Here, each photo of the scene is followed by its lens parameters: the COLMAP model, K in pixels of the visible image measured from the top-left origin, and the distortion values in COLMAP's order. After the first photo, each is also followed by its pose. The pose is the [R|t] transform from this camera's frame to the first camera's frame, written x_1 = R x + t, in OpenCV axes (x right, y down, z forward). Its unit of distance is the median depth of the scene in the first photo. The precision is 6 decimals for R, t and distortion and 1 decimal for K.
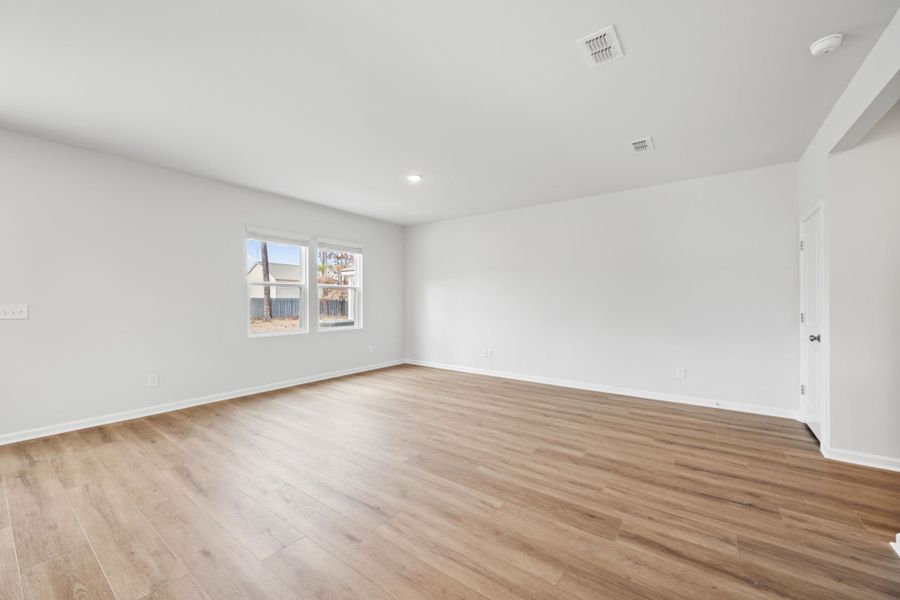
lens RADIAL K [[347.9, 0, 462.0], [0, 347.9, 301.3], [0, 0, 1]] dist [-0.000340, -0.000060]
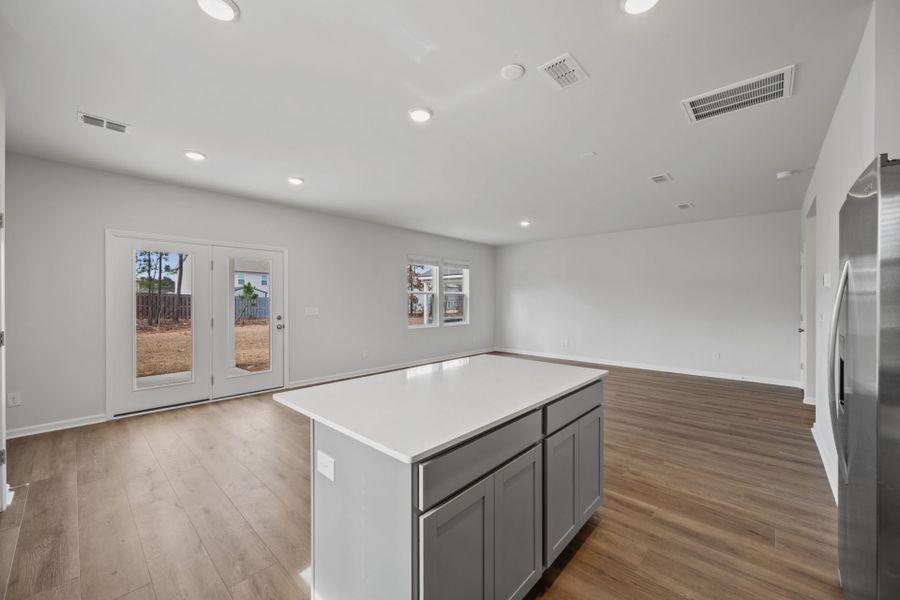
lens RADIAL K [[347.9, 0, 462.0], [0, 347.9, 301.3], [0, 0, 1]] dist [-0.000340, -0.000060]
pose [[0.993633, 0.000231, -0.112665, -0.238864], [0.000067, 0.999997, 0.002643, -0.021163], [0.112665, -0.002634, 0.993630, -0.527816]]
